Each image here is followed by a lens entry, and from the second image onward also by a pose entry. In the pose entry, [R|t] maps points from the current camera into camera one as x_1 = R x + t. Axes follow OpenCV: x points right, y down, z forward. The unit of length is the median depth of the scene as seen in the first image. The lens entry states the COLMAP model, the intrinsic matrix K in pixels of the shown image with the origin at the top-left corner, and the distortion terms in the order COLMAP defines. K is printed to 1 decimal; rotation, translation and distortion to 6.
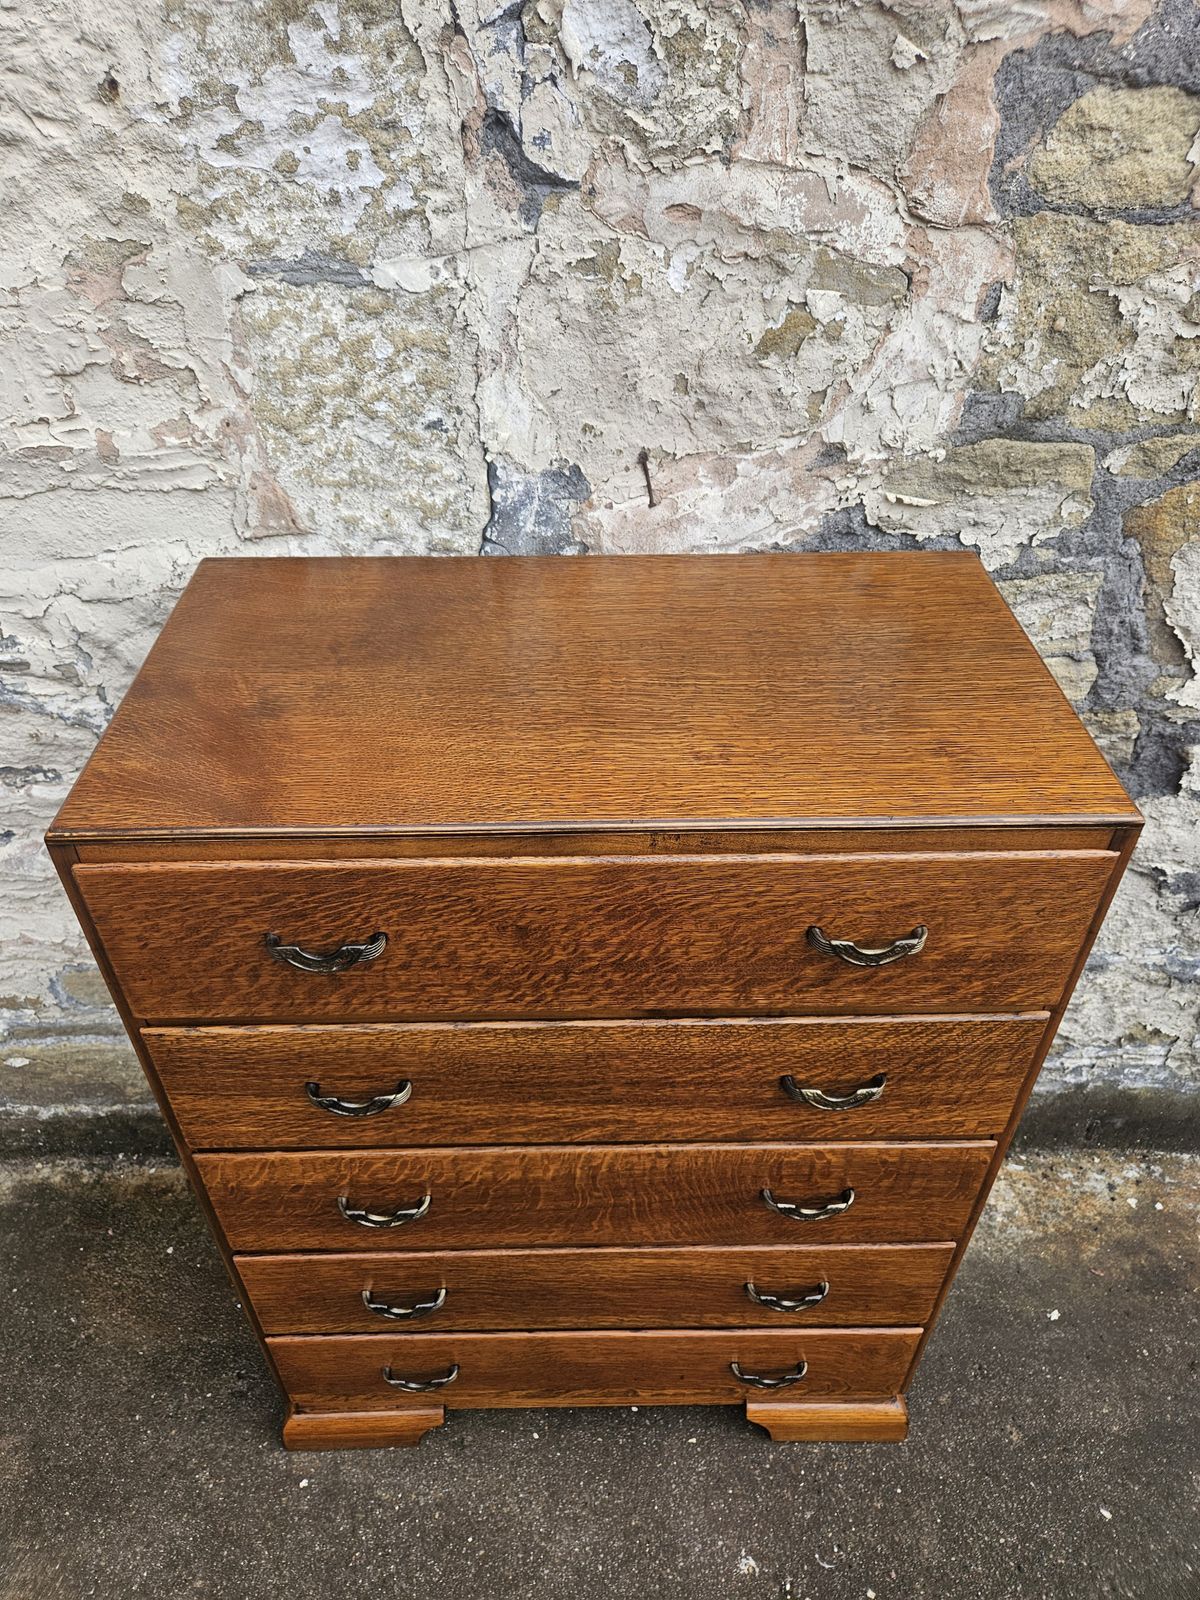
lens RADIAL K [[1083.2, 0, 595.0], [0, 1083.2, 798.3], [0, 0, 1]] dist [0.058644, -0.052171]
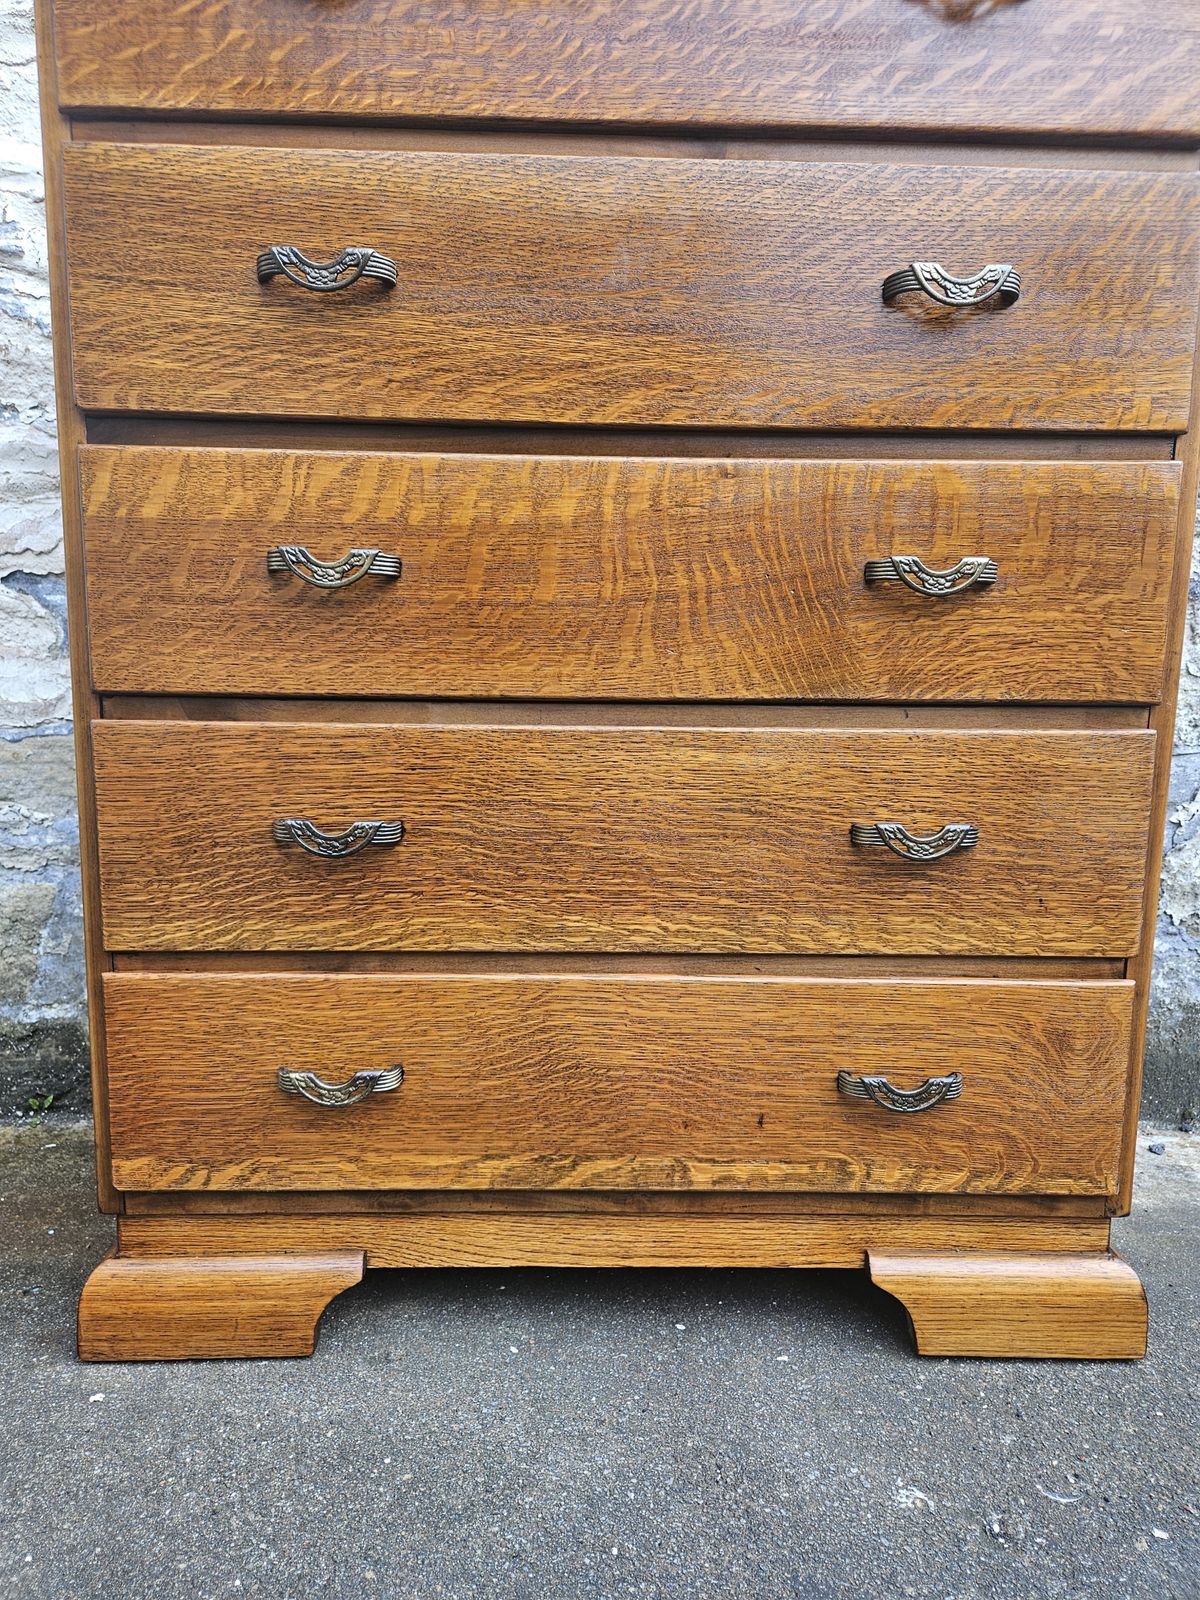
lens RADIAL K [[1075.7, 0, 592.1], [0, 1075.7, 812.4], [0, 0, 1]] dist [0.066703, -0.055763]
pose [[0.999825, 0.015505, 0.010481, -0.033486], [-0.007784, 0.853810, -0.520526, 0.934494], [-0.017020, 0.520353, 0.853781, 0.522113]]
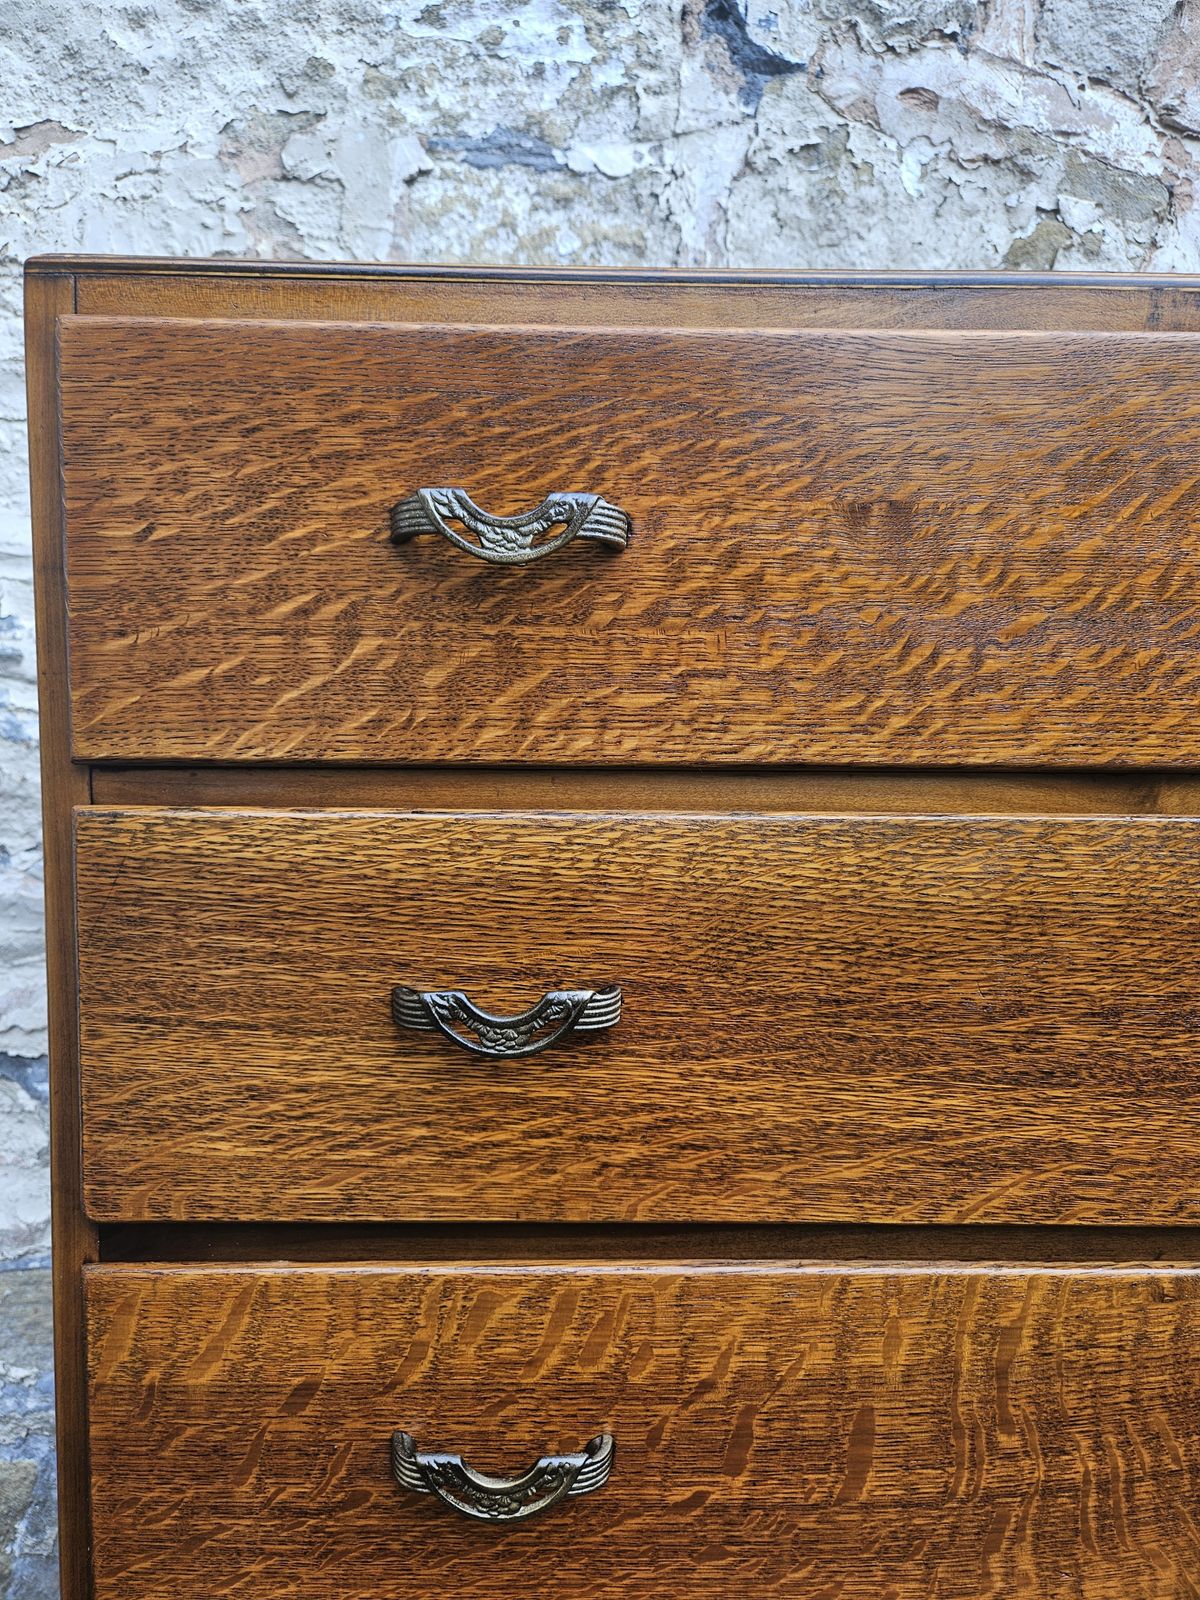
lens RADIAL K [[1086.4, 0, 590.7], [0, 1086.4, 802.9], [0, 0, 1]] dist [0.057737, -0.053992]
pose [[0.999915, 0.012172, 0.004771, -0.176690], [-0.007275, 0.821290, -0.570465, 0.436480], [-0.010862, 0.570381, 0.821308, 0.551919]]
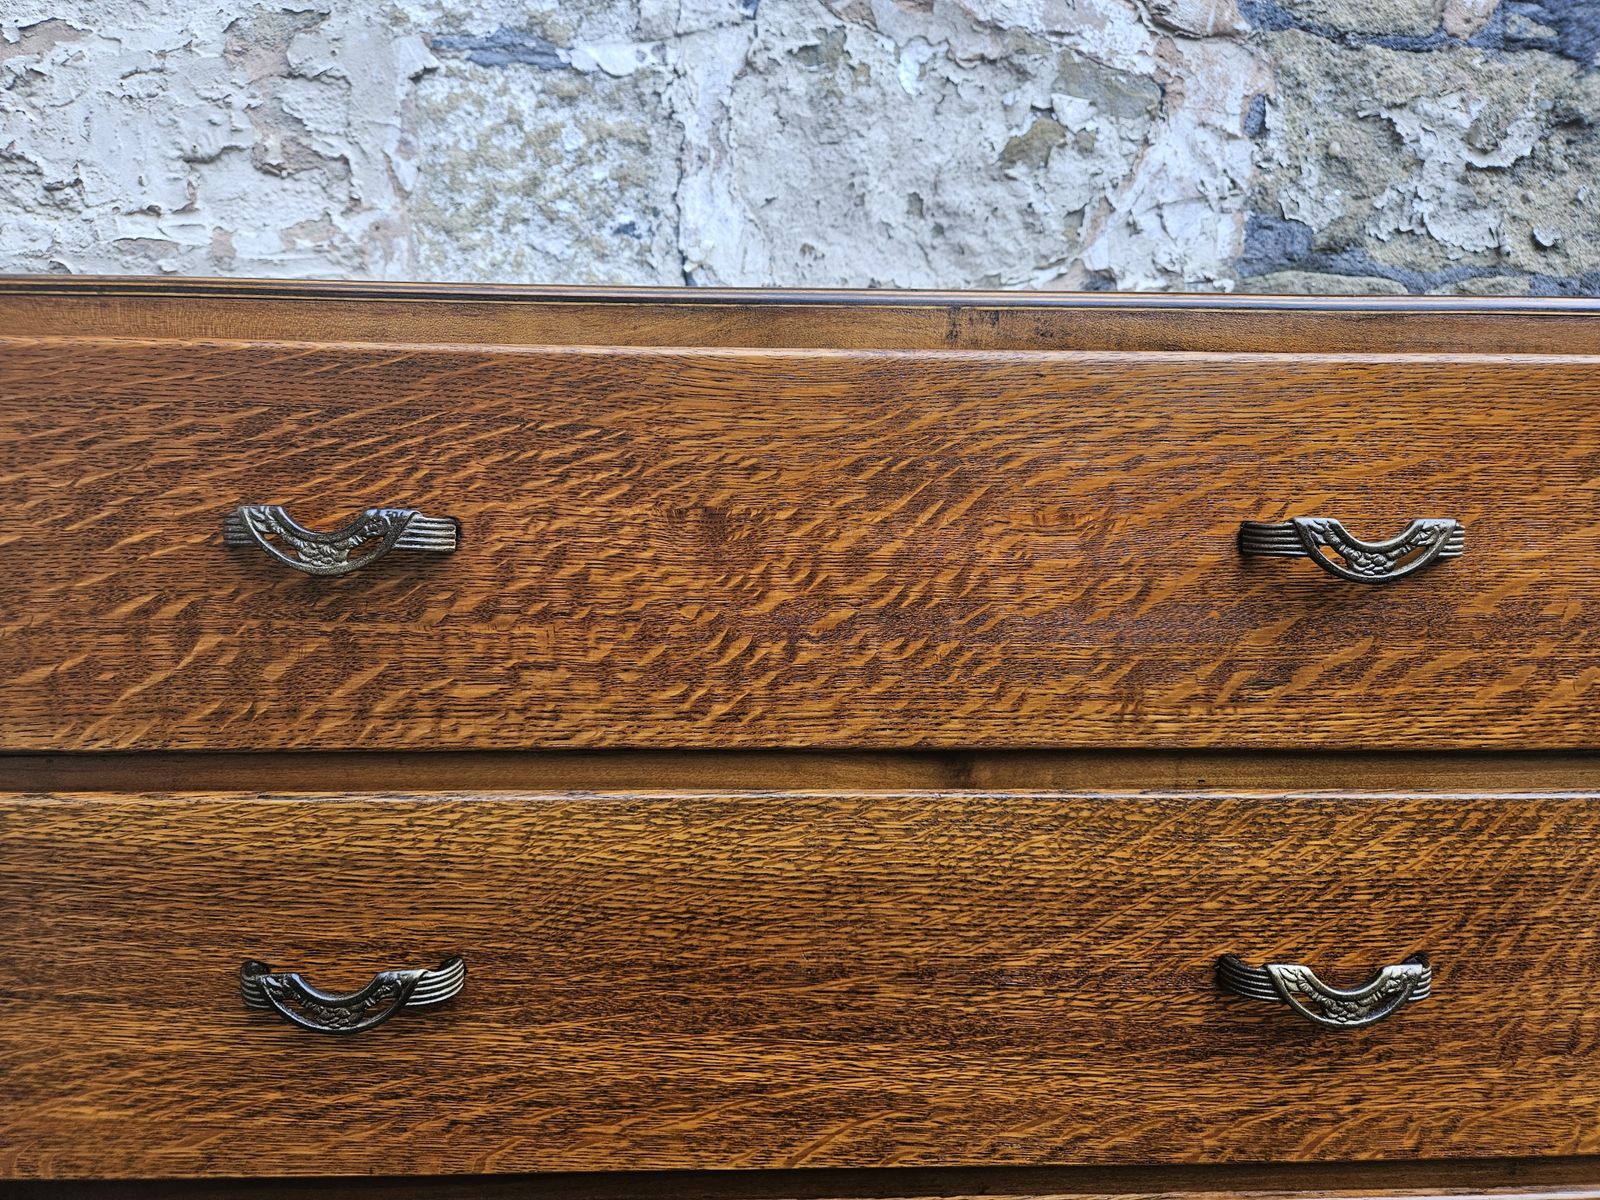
lens RADIAL K [[1083.2, 0, 798.7], [0, 1083.2, 599.0], [0, 0, 1]] dist [0.058644, -0.052171]
pose [[0.999740, 0.009282, 0.020816, -0.030204], [0.003795, 0.832782, -0.553588, 0.378680], [-0.022473, 0.553523, 0.832531, 0.477958]]
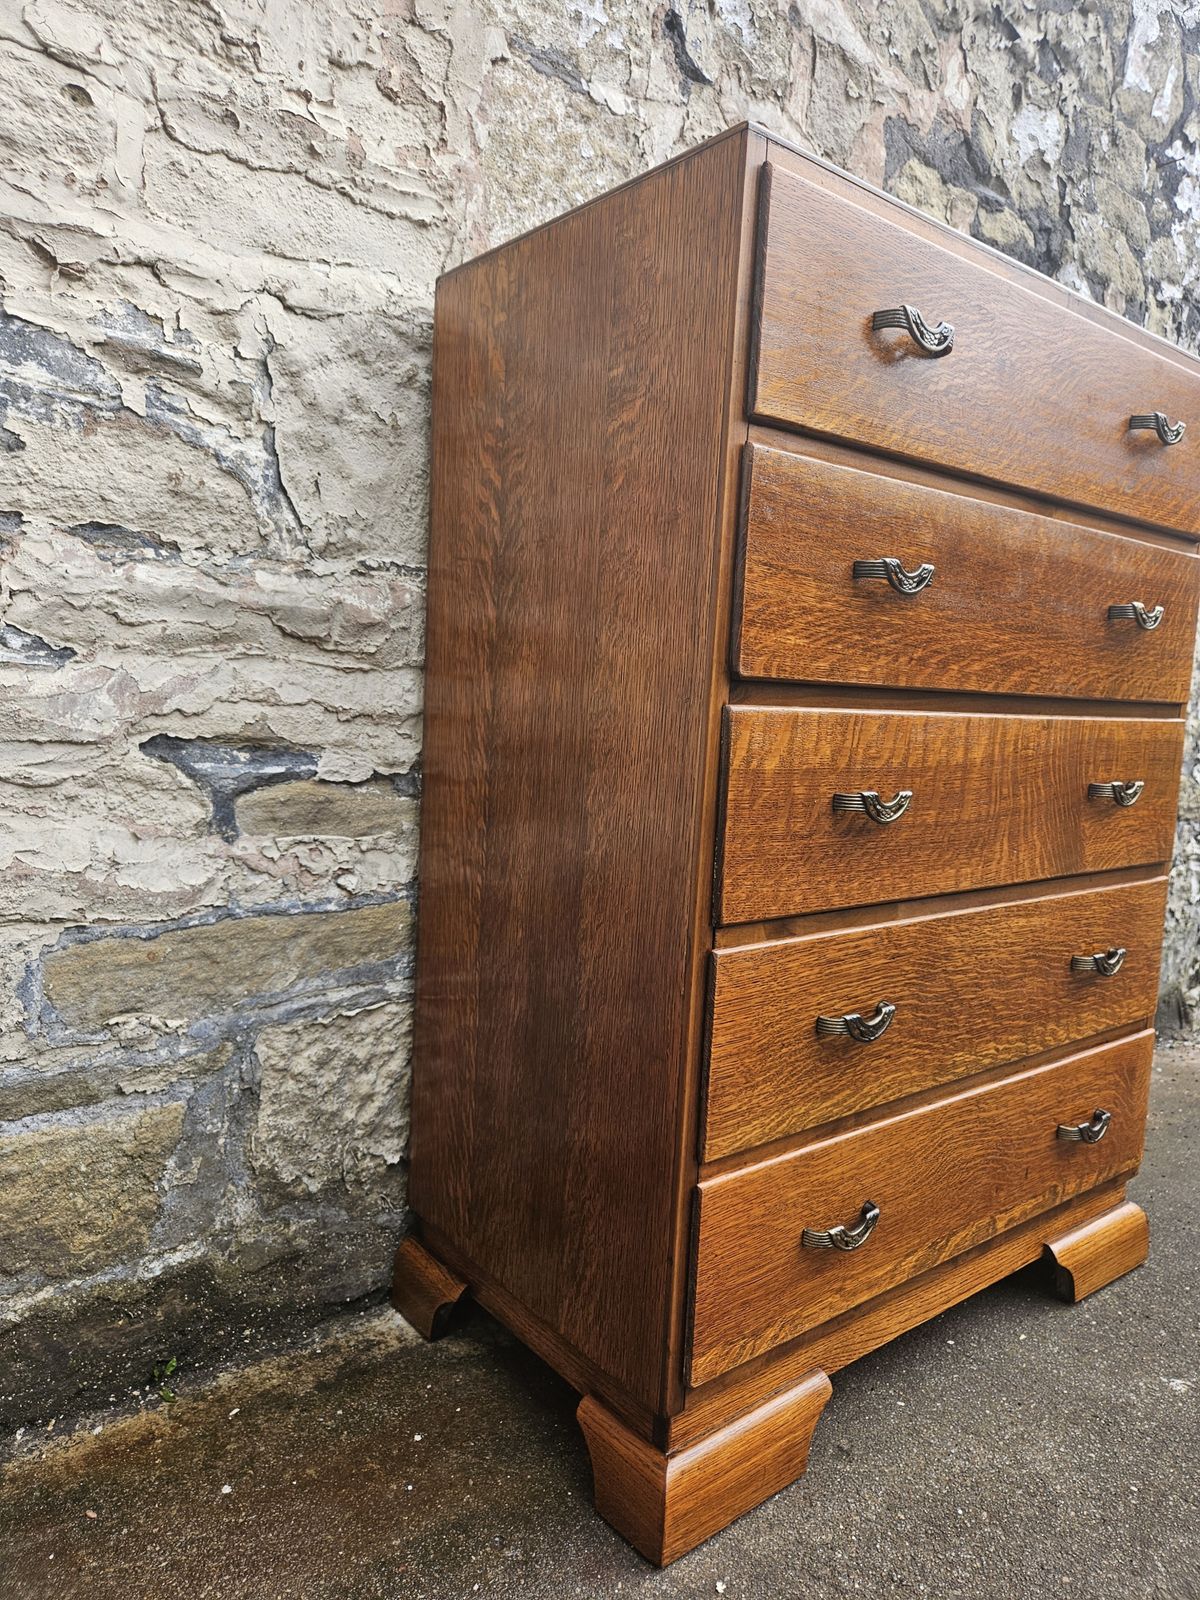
lens RADIAL K [[1080.3, 0, 608.3], [0, 1080.3, 810.3], [0, 0, 1]] dist [0.066348, -0.059696]
pose [[0.781870, -0.029542, 0.622742, -0.951656], [0.356470, 0.840671, -0.407678, 0.698872], [-0.511477, 0.540740, 0.667826, 0.582557]]
